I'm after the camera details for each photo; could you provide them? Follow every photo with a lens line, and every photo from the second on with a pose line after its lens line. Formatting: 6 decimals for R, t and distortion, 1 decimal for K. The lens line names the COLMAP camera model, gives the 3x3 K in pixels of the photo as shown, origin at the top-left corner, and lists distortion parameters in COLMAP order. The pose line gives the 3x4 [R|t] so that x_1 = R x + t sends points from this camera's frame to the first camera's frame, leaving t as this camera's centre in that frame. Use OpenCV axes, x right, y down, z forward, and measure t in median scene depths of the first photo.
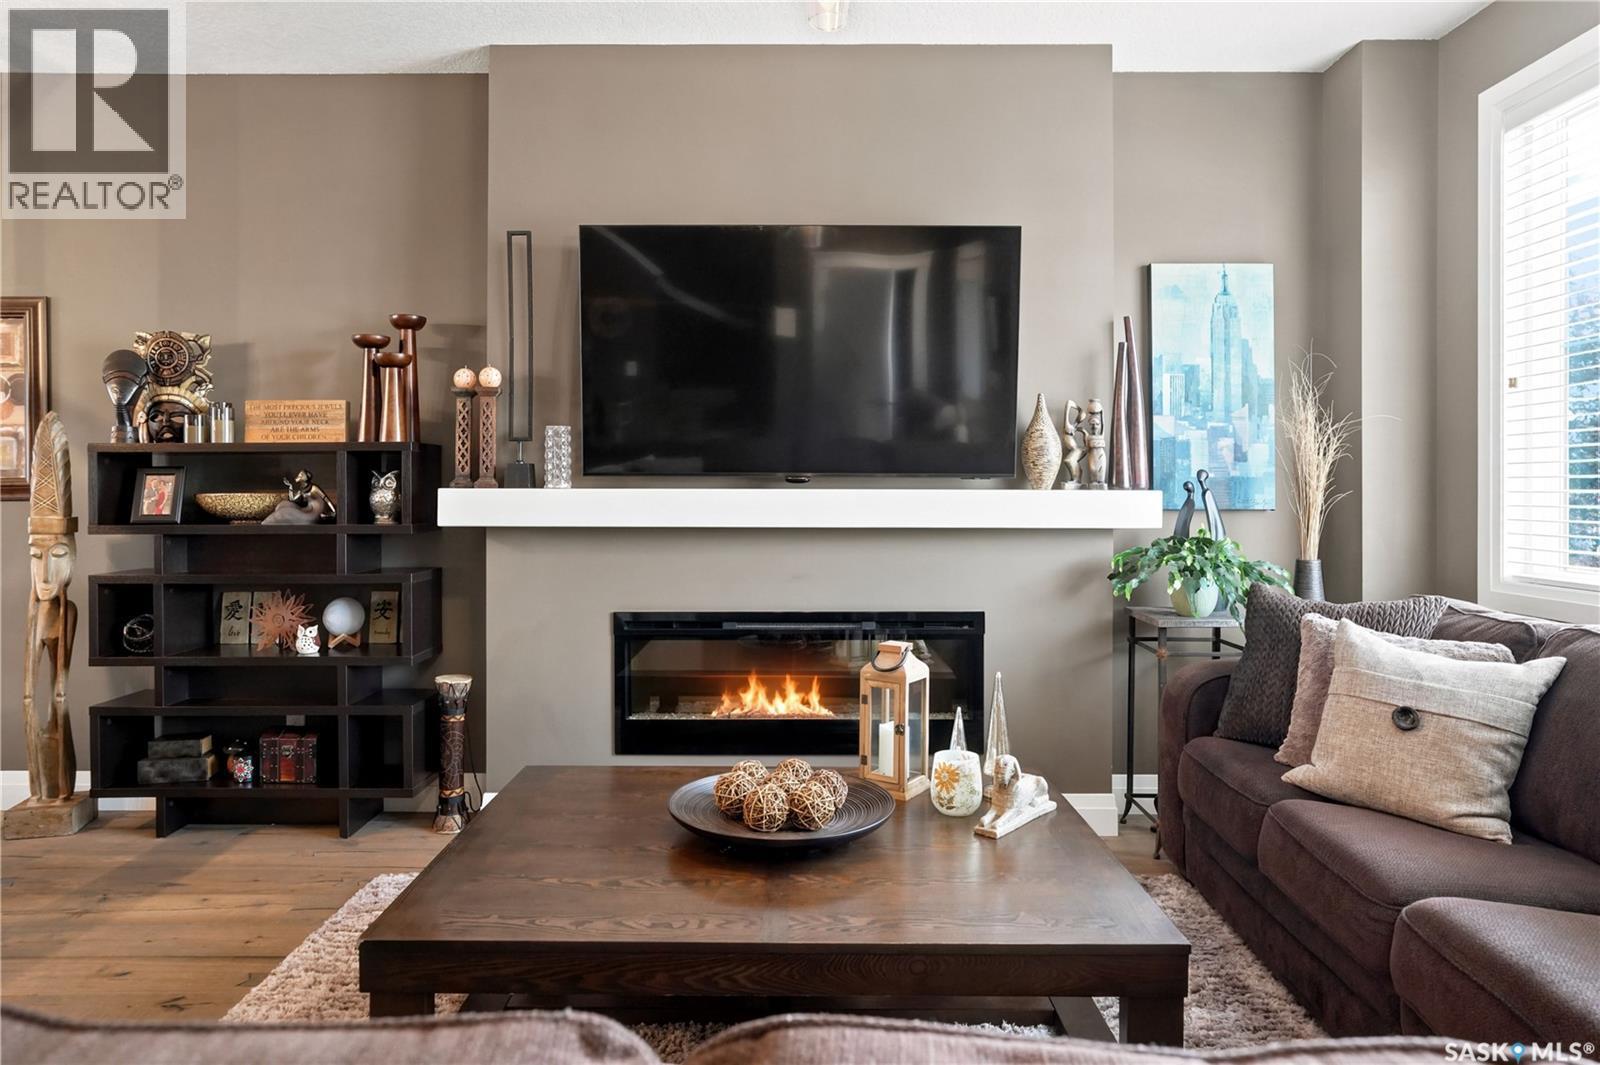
lens RADIAL K [[988.0, 0, 794.9], [0, 988.0, 493.1], [0, 0, 1]] dist [-0.041942, 0.039996]
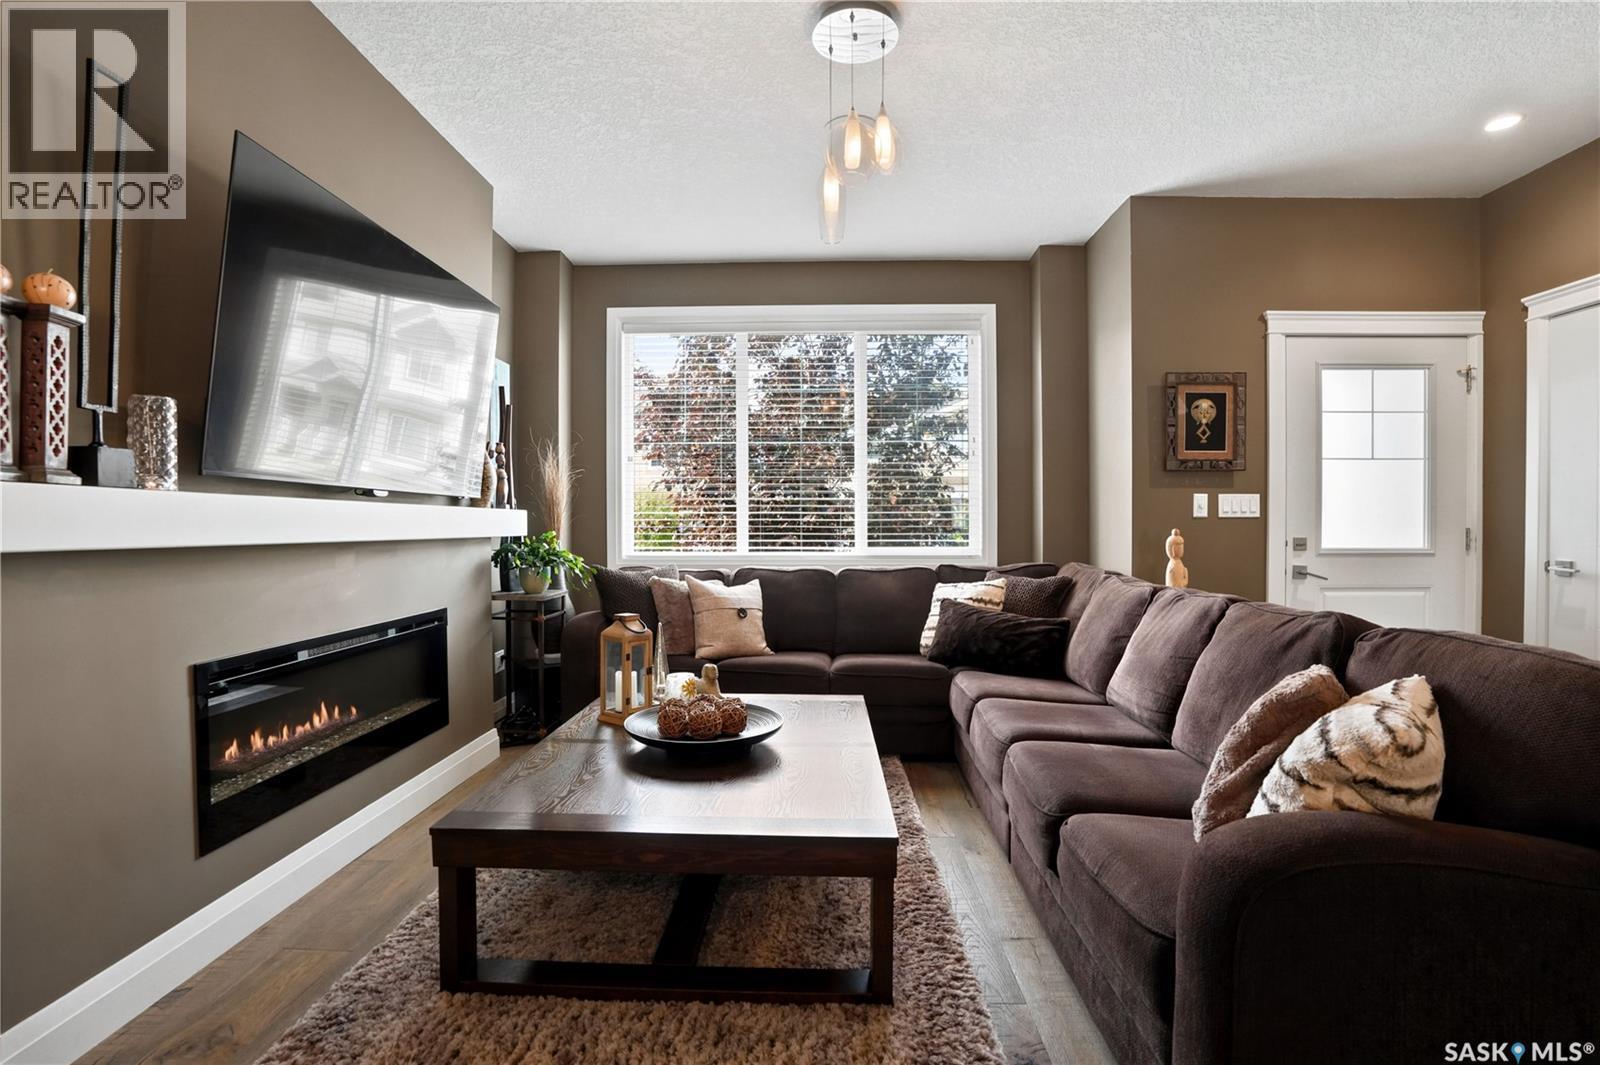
lens RADIAL K [[748.8, 0, 799.3], [0, 748.8, 535.0], [0, 0, 1]] dist [-0.070409, 0.026722]
pose [[0.025411, -0.014249, 0.999576, -0.699496], [0.001834, 0.999897, 0.014207, 0.018767], [-0.999675, 0.001473, 0.025435, 0.538462]]
